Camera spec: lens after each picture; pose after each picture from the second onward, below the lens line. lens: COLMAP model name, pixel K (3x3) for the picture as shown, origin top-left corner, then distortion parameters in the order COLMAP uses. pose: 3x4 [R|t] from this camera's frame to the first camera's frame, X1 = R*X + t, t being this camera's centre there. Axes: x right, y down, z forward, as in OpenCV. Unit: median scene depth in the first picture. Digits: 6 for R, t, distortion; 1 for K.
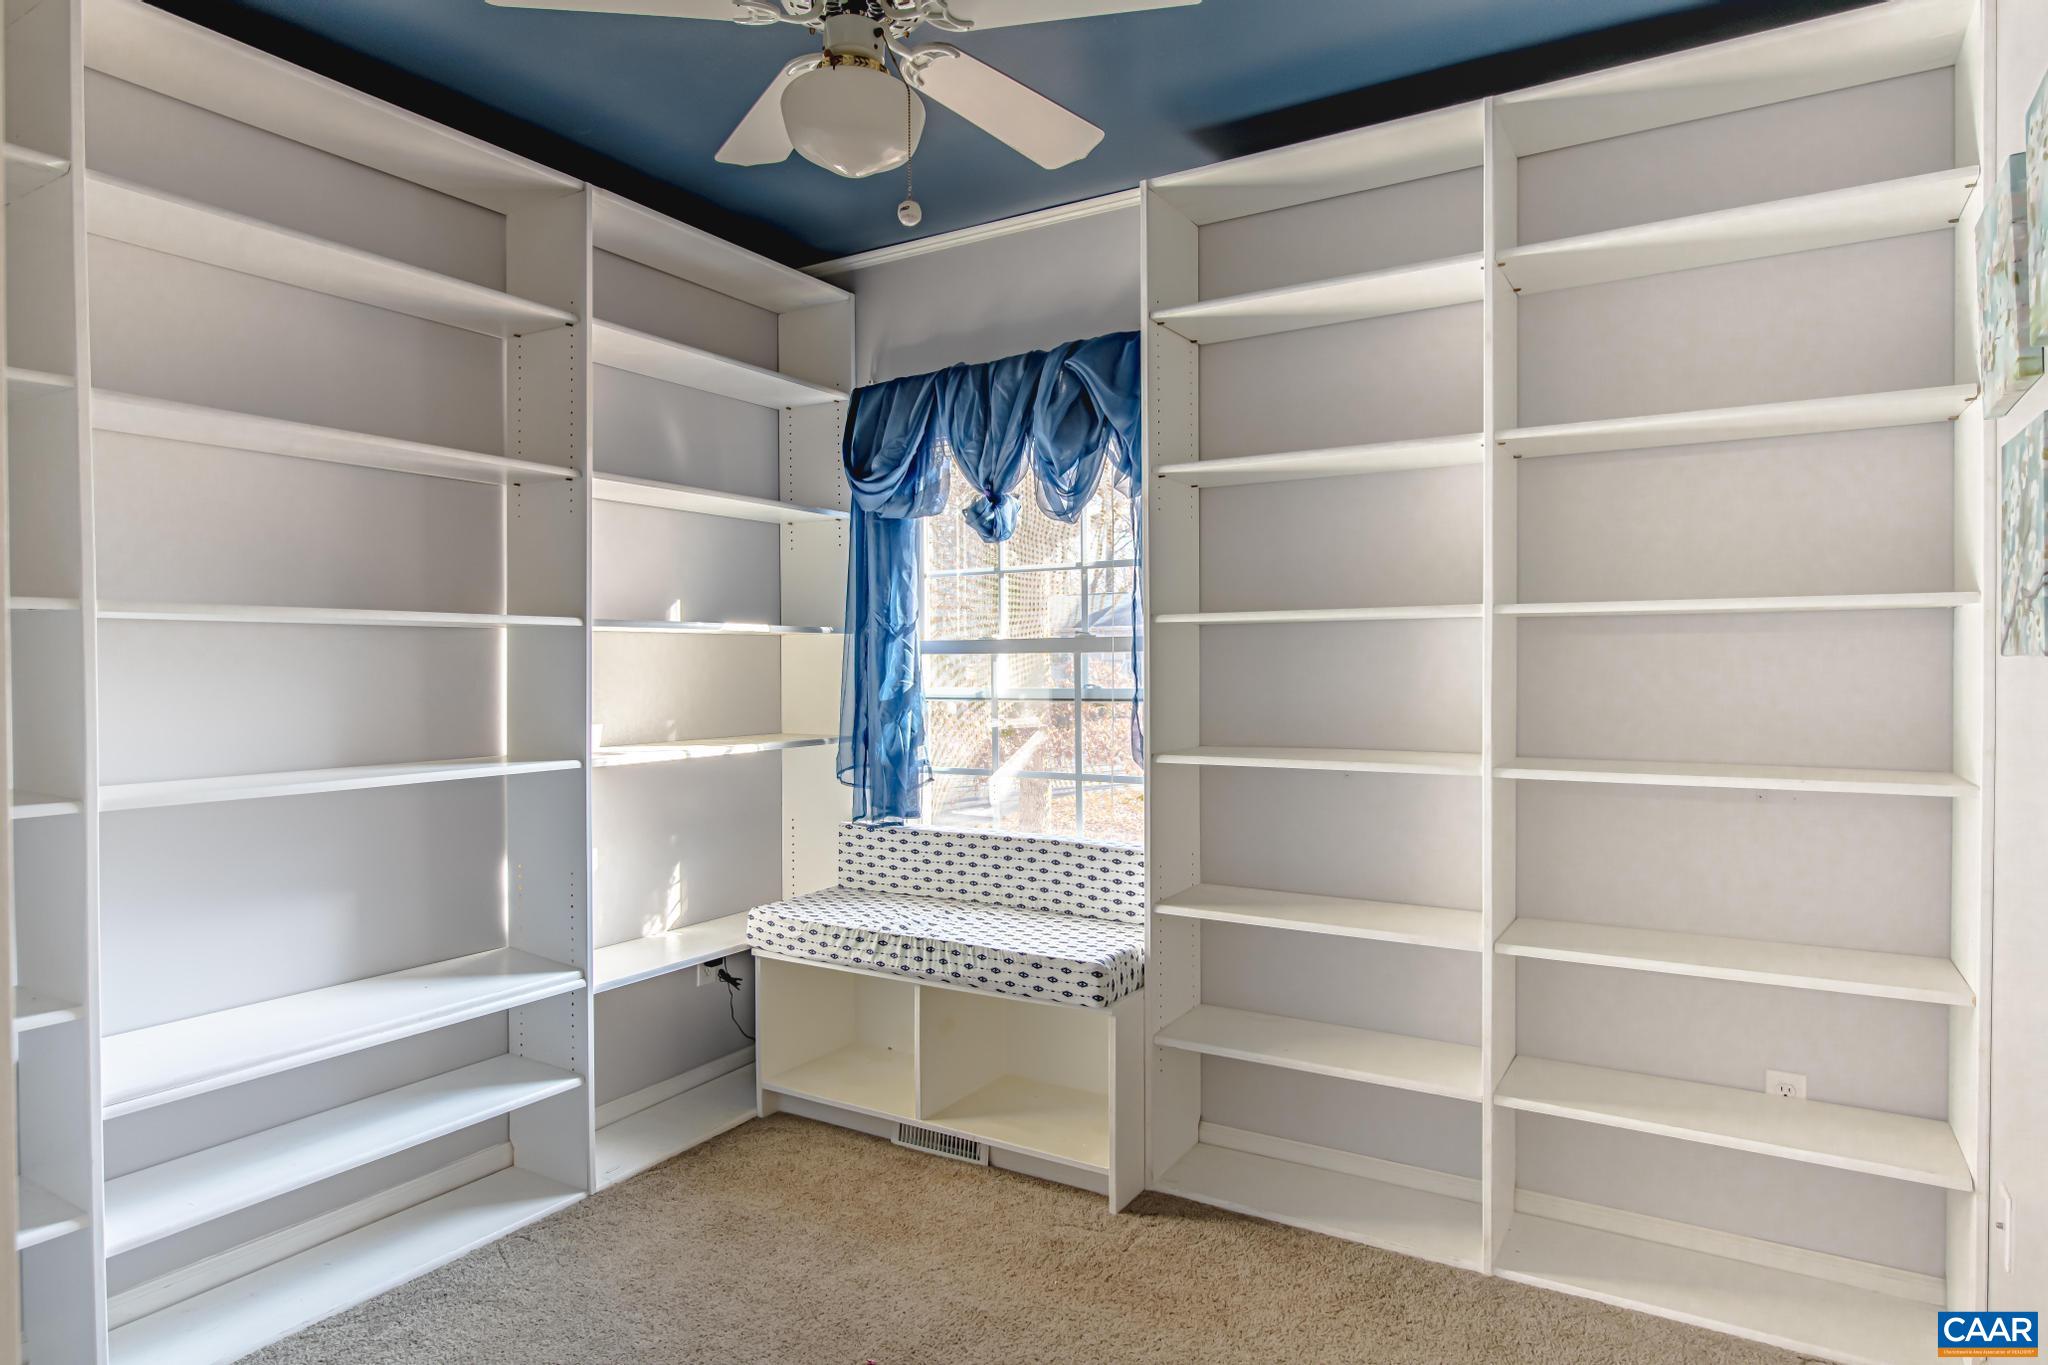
lens RADIAL K [[1187.1, 0, 1022.8], [0, 1187.1, 684.1], [0, 0, 1]] dist [-0.001040, -0.000322]
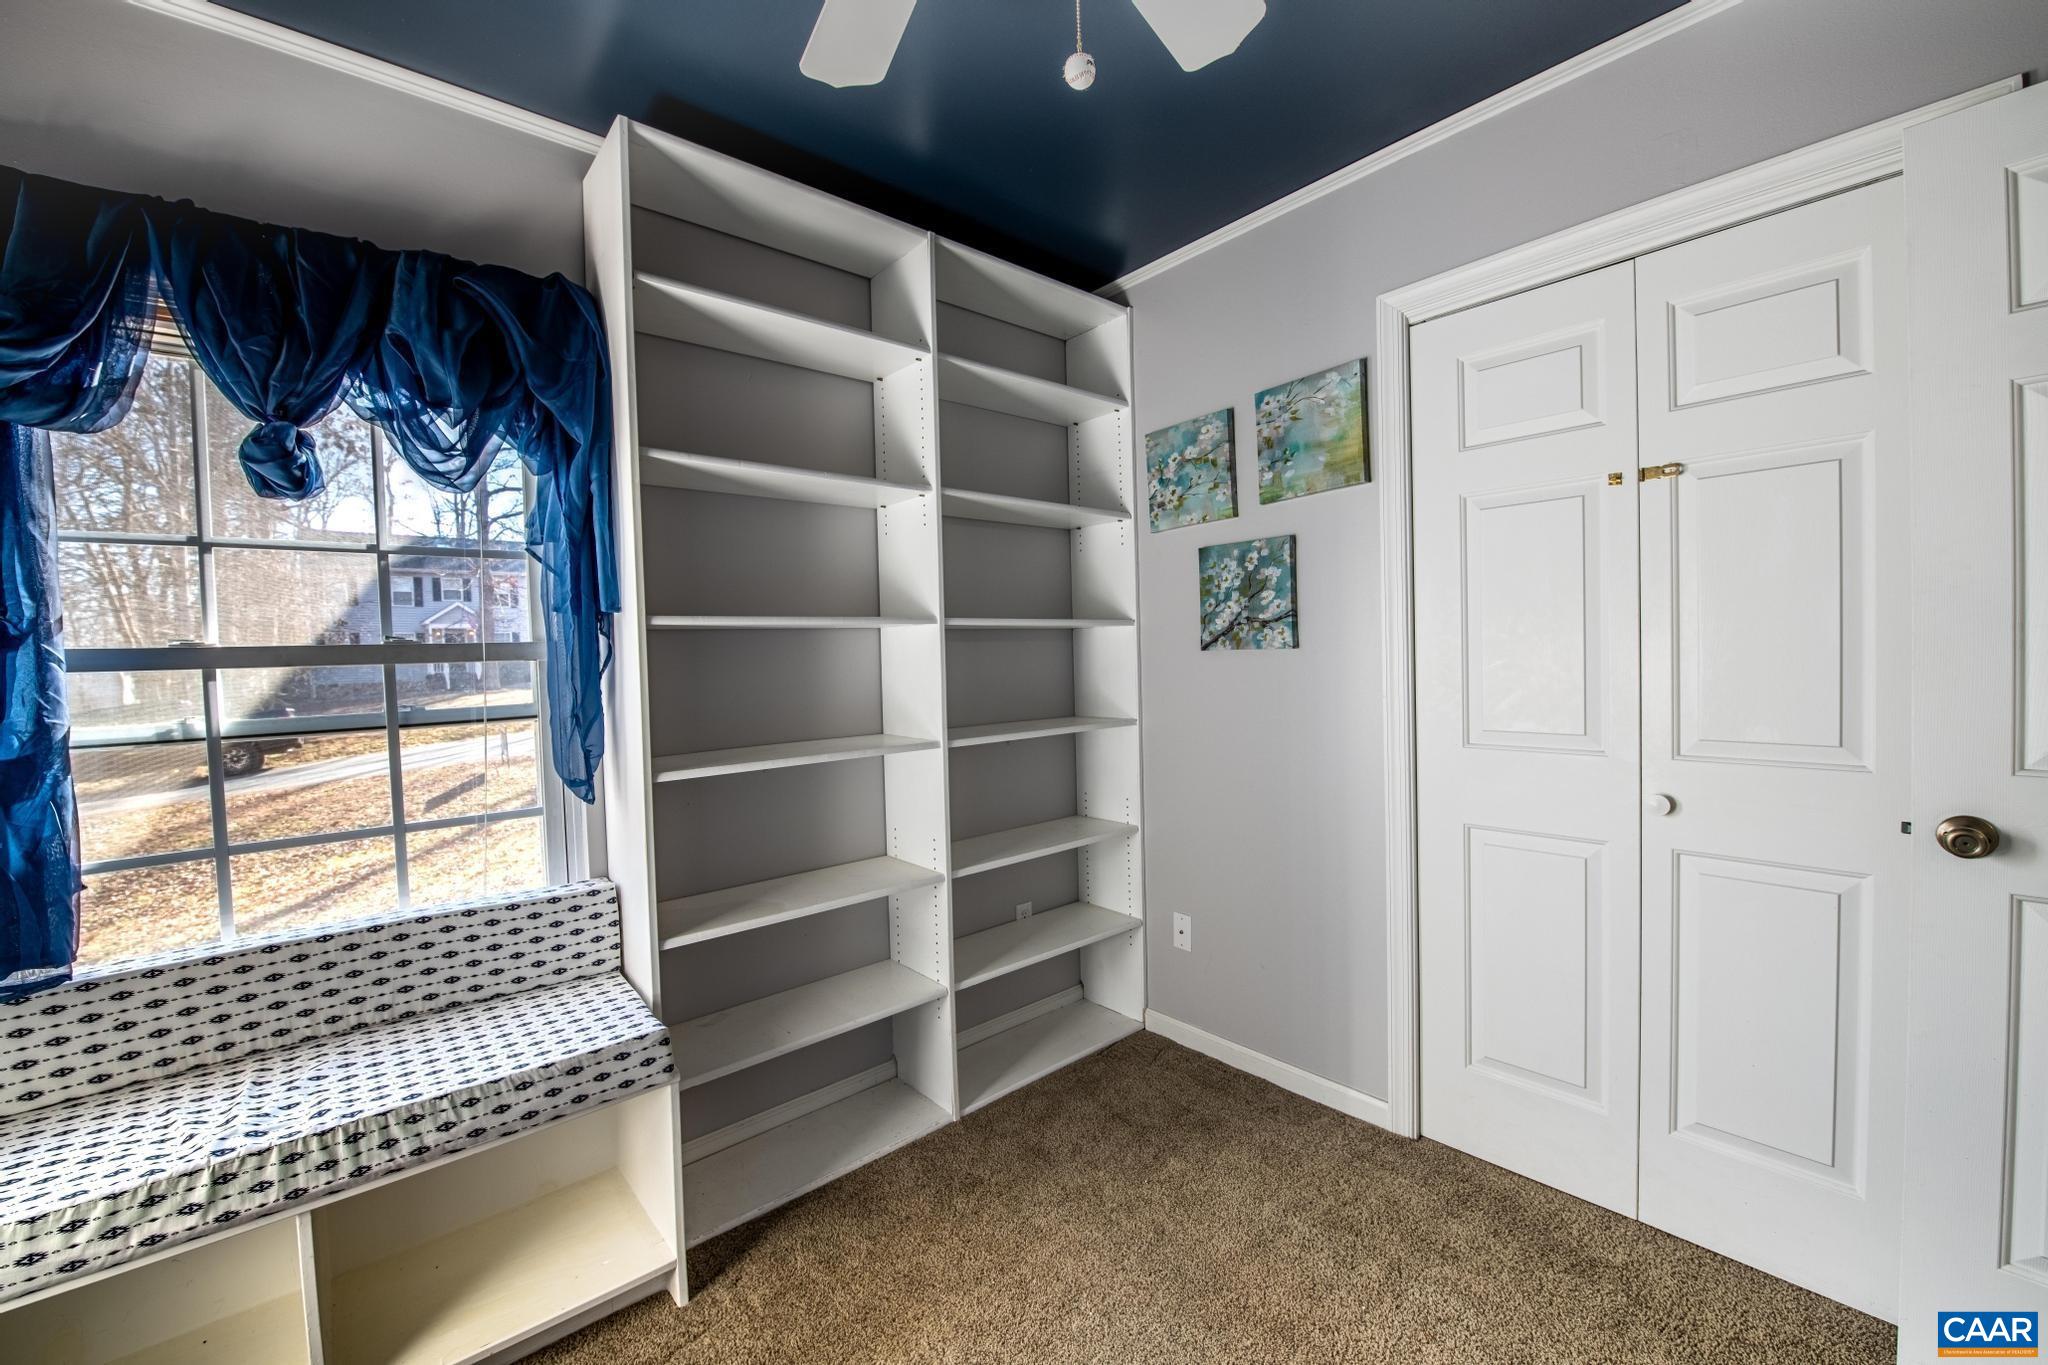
lens RADIAL K [[825.7, 0, 1026.6], [0, 825.7, 681.5], [0, 0, 1]] dist [-0.013551, -0.002781]
pose [[0.276388, -0.030635, 0.960558, -0.373581], [0.034699, 0.999158, 0.021882, -0.014791], [-0.960420, 0.027282, 0.277218, 0.516055]]
